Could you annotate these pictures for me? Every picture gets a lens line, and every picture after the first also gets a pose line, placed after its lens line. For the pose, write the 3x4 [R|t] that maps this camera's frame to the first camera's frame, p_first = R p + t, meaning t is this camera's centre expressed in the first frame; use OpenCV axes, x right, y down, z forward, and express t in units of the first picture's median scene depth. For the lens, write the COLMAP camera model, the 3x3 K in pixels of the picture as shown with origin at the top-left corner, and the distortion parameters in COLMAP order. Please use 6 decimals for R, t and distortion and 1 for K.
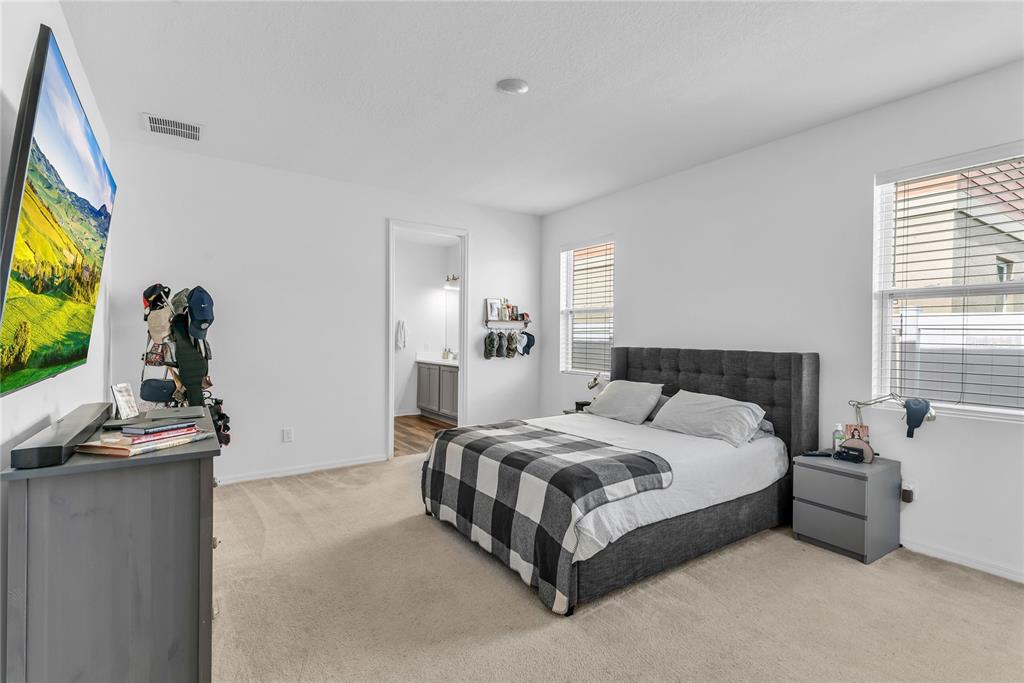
lens RADIAL K [[487.2, 0, 512.0], [0, 487.2, 341.5], [0, 0, 1]] dist [0.028172, 0.000110]
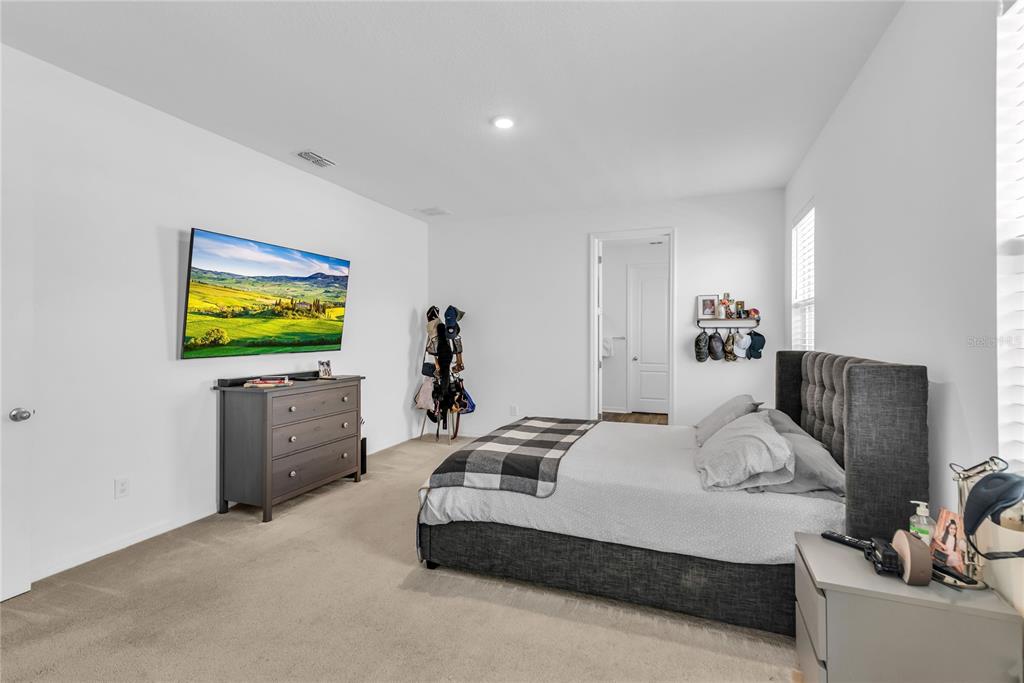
lens RADIAL K [[471.6, 0, 510.8], [0, 471.6, 335.9], [0, 0, 1]] dist [0.026713, 0.000026]
pose [[0.566046, -0.002441, -0.824370, 0.733407], [-0.008591, 0.999924, -0.008860, -0.001886], [0.824329, 0.012098, 0.565982, 0.308413]]
